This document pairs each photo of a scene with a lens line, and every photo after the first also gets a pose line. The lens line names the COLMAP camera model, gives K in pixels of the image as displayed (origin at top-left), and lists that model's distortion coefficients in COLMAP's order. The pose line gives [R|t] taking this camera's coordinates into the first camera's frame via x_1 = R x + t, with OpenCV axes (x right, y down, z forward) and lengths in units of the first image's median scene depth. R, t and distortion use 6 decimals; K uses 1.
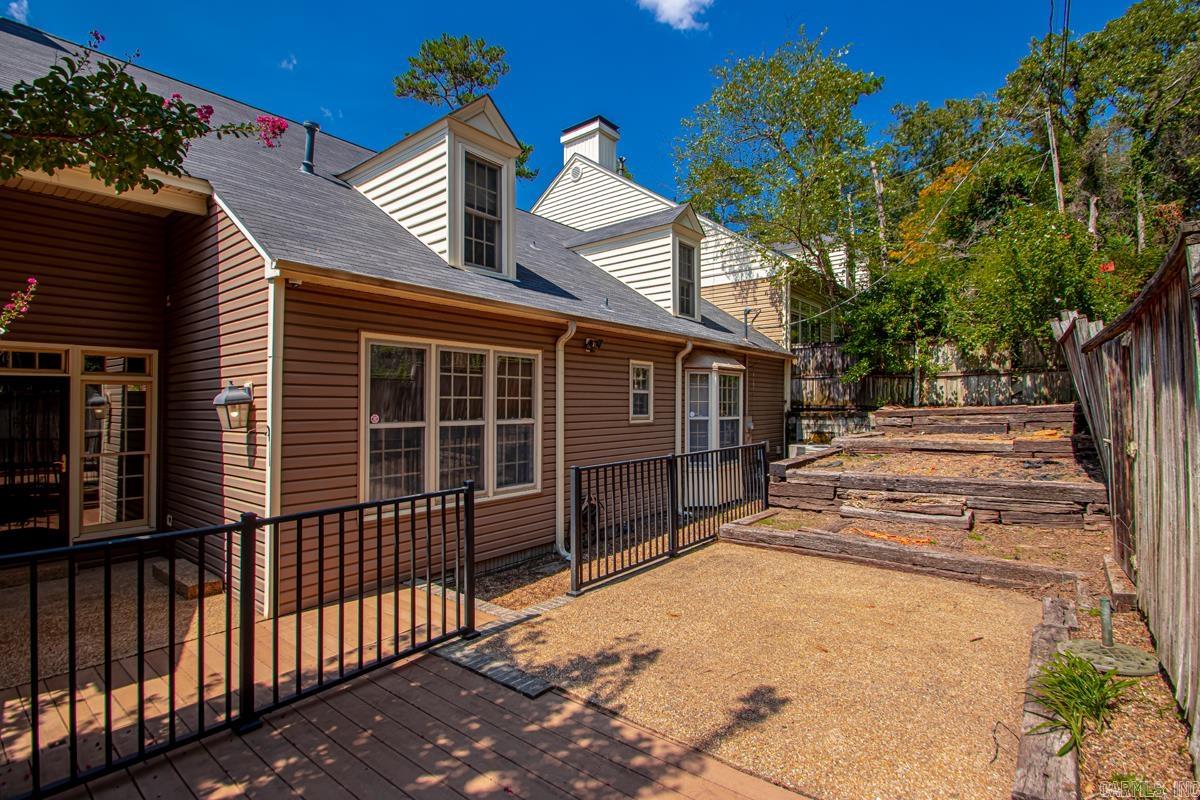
lens RADIAL K [[566.6, 0, 583.1], [0, 566.6, 398.3], [0, 0, 1]] dist [0.025667, -0.016545]
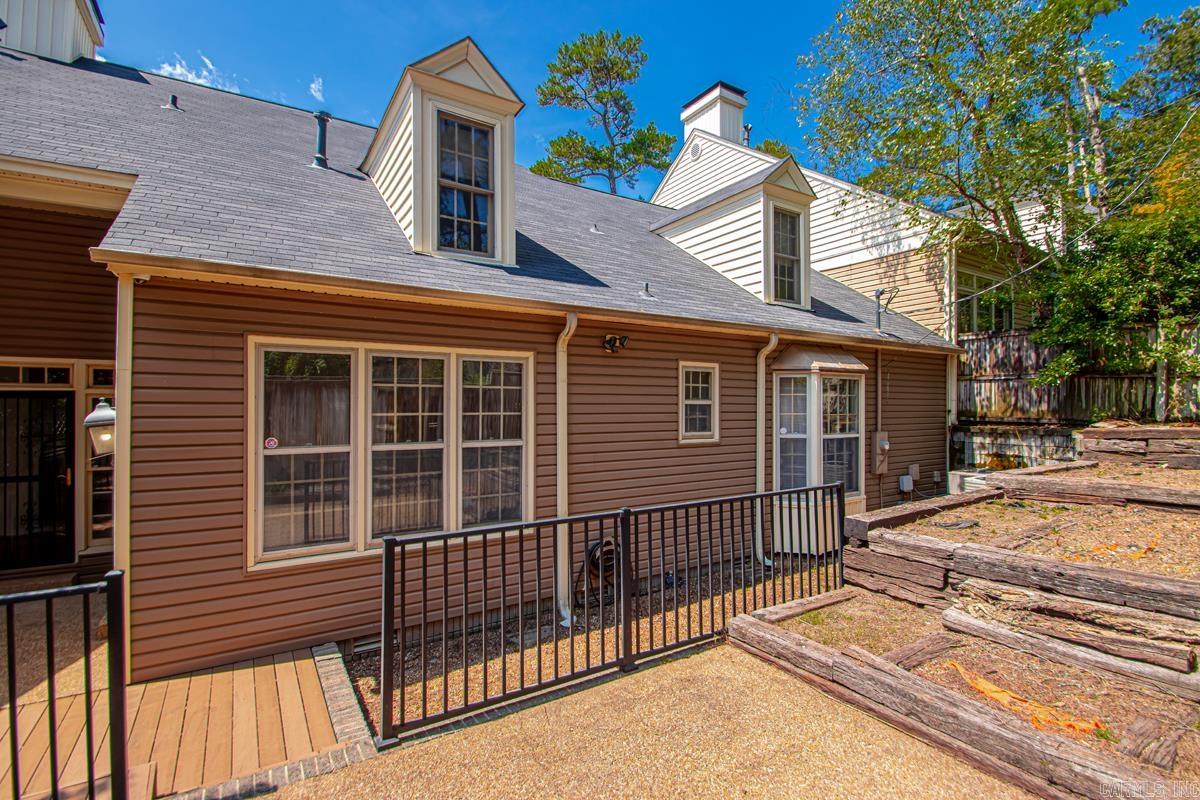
lens RADIAL K [[566.6, 0, 579.5], [0, 566.6, 396.0], [0, 0, 1]] dist [0.025667, -0.016545]
pose [[0.955041, -0.002247, -0.296466, 0.216783], [0.000592, 0.999984, -0.005674, -0.019287], [0.296474, 0.005244, 0.955027, 0.266543]]
